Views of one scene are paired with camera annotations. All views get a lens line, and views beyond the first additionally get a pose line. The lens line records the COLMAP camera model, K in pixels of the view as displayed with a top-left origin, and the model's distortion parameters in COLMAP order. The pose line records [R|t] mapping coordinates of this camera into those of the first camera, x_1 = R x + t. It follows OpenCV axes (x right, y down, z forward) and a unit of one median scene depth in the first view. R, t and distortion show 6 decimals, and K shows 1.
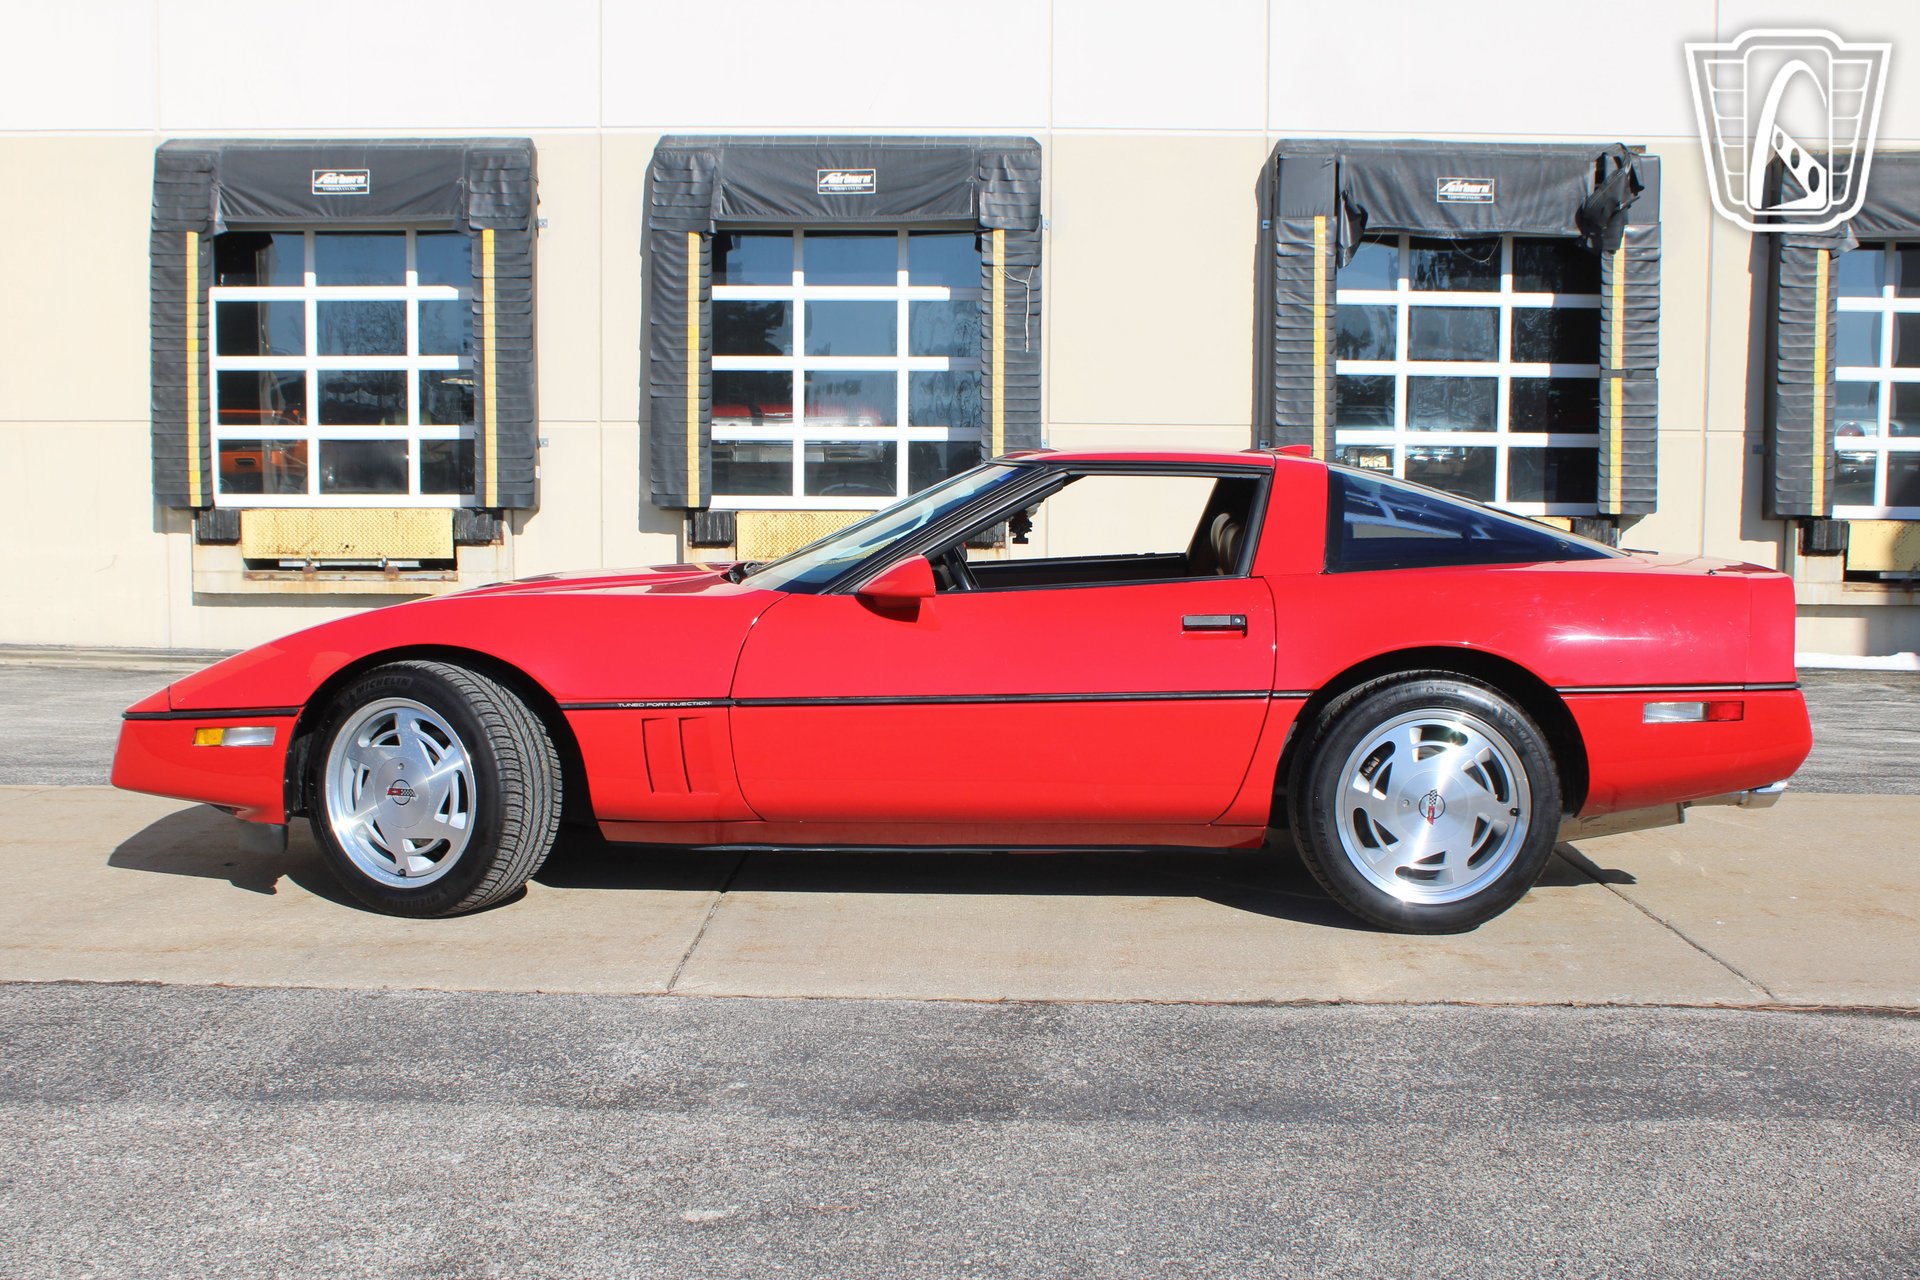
lens RADIAL K [[2075.5, 0, 957.3], [0, 2075.5, 639.2], [0, 0, 1]] dist [-0.125761, 0.159467]
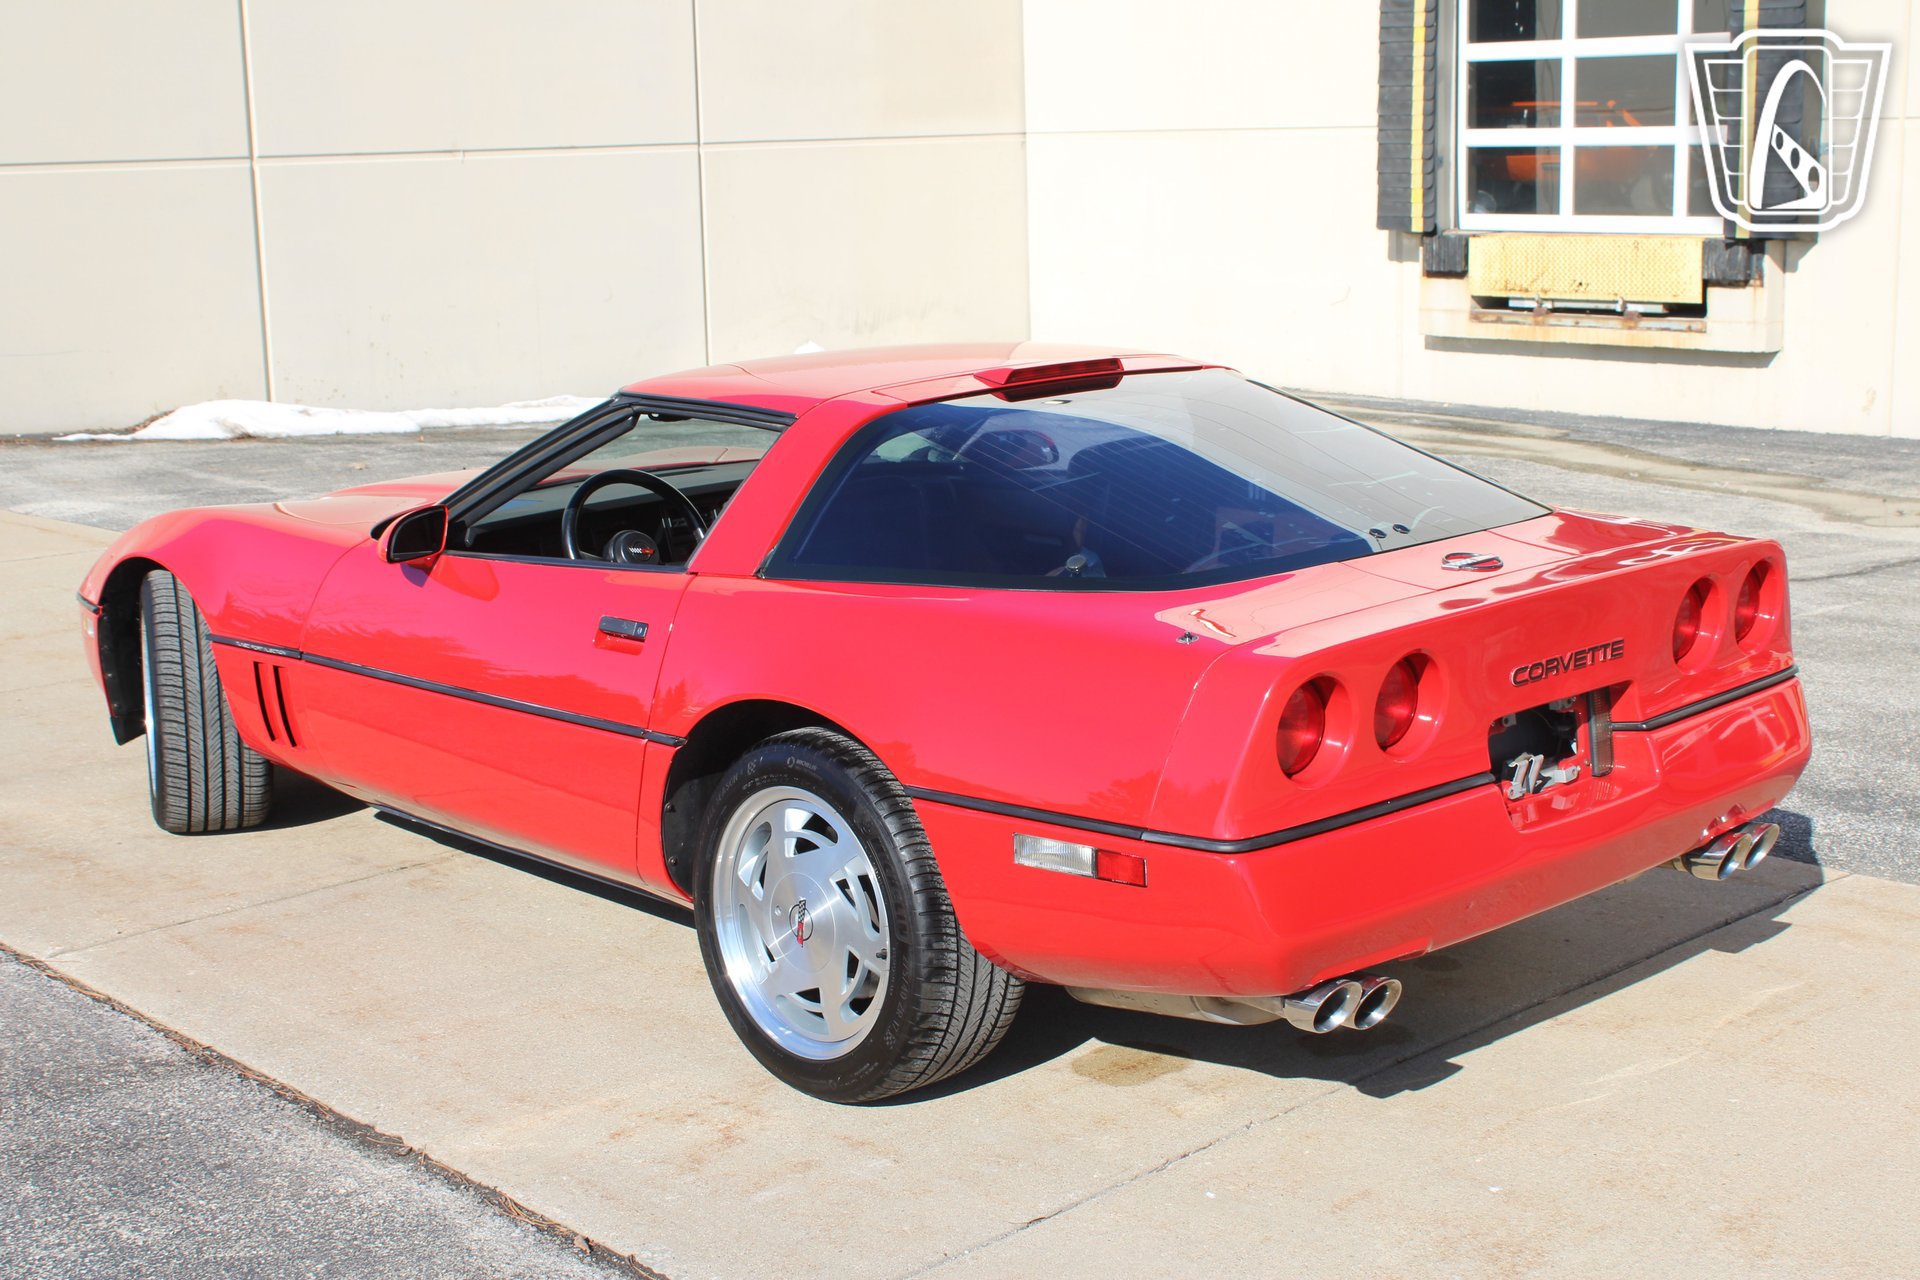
lens RADIAL K [[2584.9, 0, 946.3], [0, 2584.9, 626.9], [0, 0, 1]] dist [-0.040849, 0.011611]
pose [[0.697124, 0.114204, -0.707797, 0.256682], [-0.027016, 0.990715, 0.133244, -0.040482], [0.716442, -0.073766, 0.693736, 0.124312]]
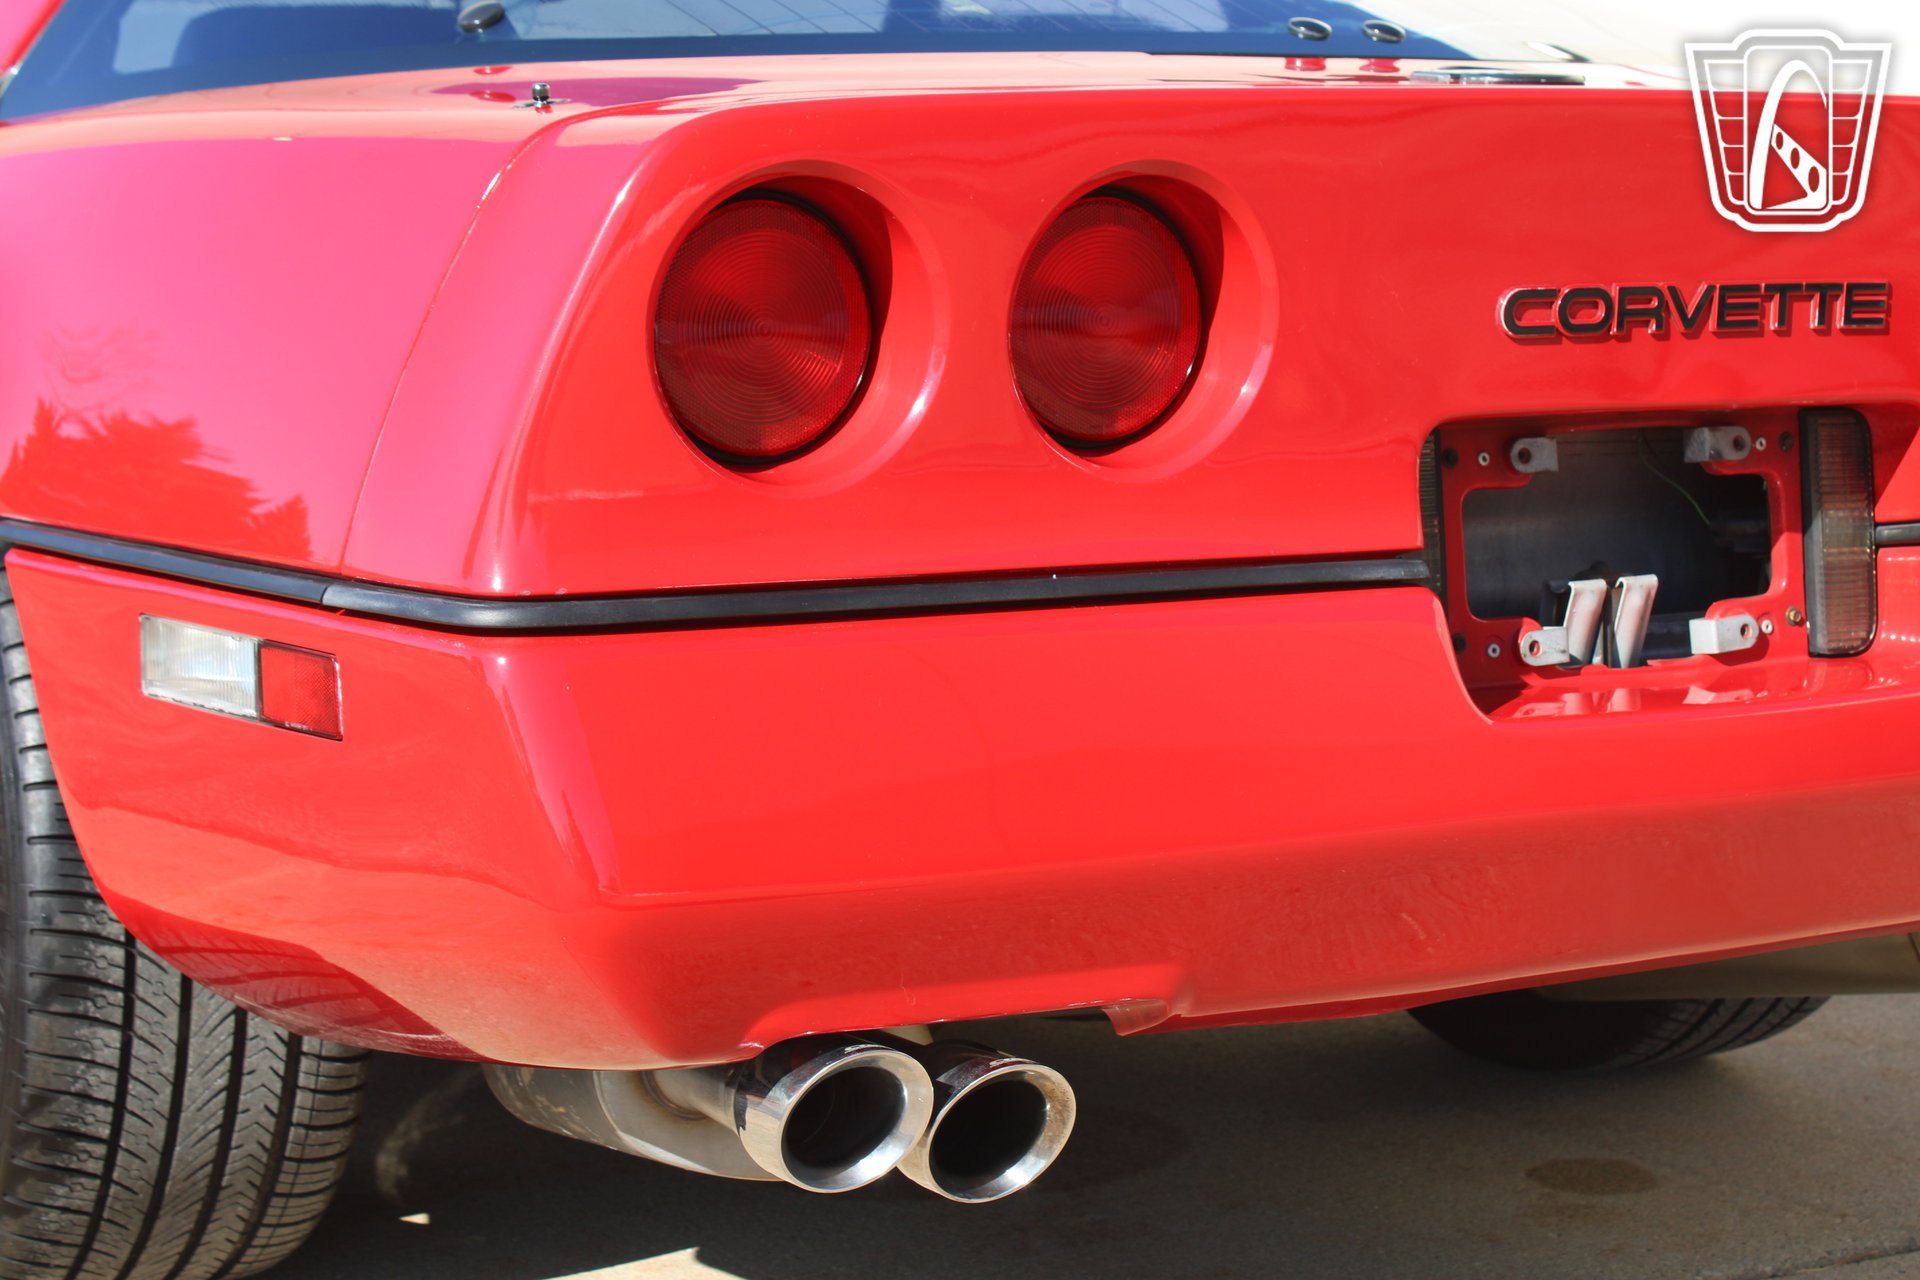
lens RADIAL K [[3462.7, 0, 960.0], [0, 3462.7, 640.0], [0, 0, 1]] dist [0.024281, 0.160596]
pose [[0.535496, 0.110079, -0.837333, 0.215902], [-0.074399, 0.993763, 0.083064, -0.002402], [0.841255, 0.017816, 0.540346, 0.247904]]
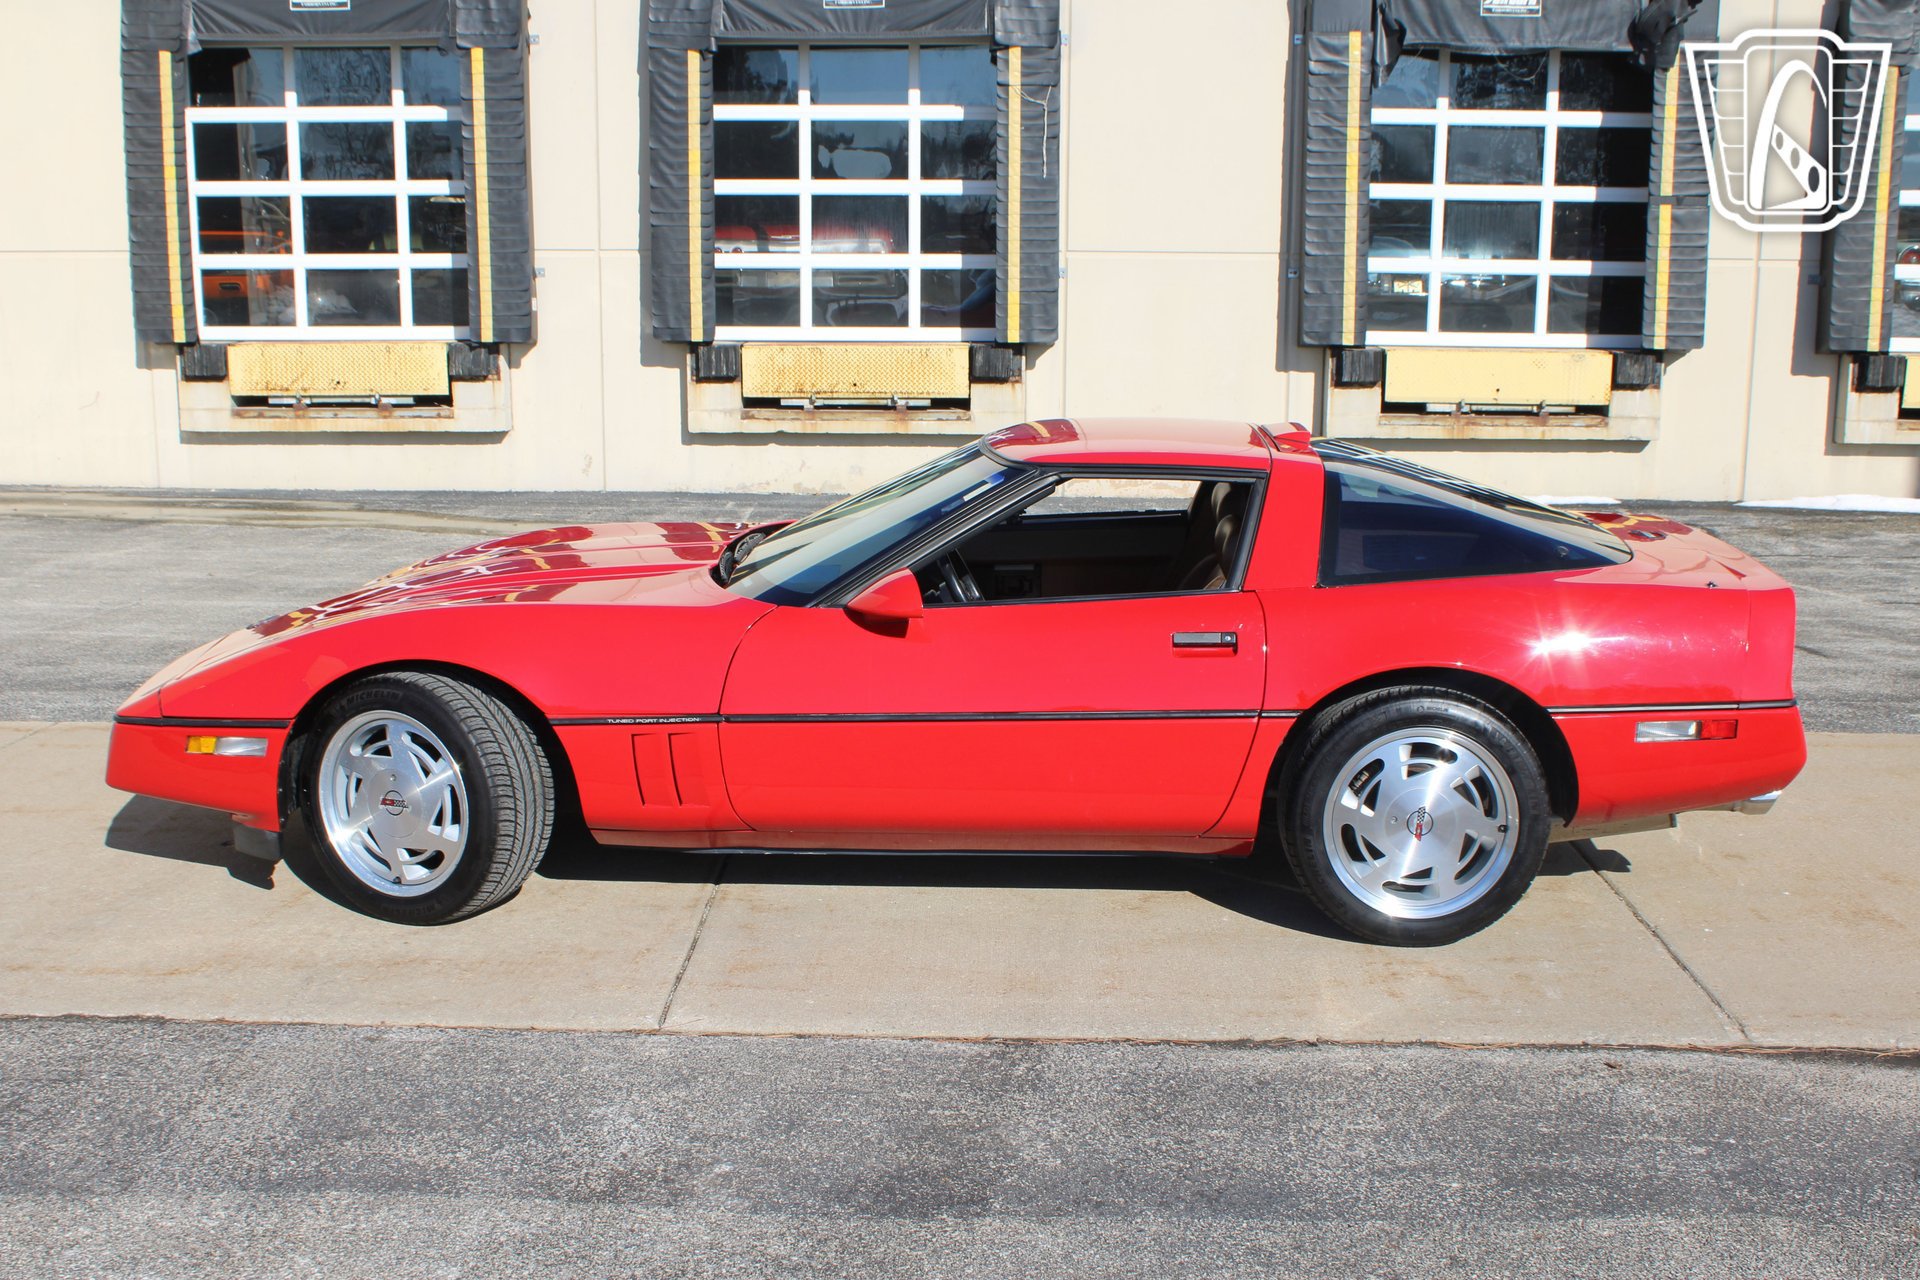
lens RADIAL K [[2164.5, 0, 954.7], [0, 2164.5, 648.3], [0, 0, 1]] dist [-0.115357, 0.152561]
pose [[0.999920, 0.000929, -0.012596, 0.005036], [0.000502, 0.993580, 0.113129, -0.035477], [0.012620, -0.113126, 0.993501, -0.009434]]
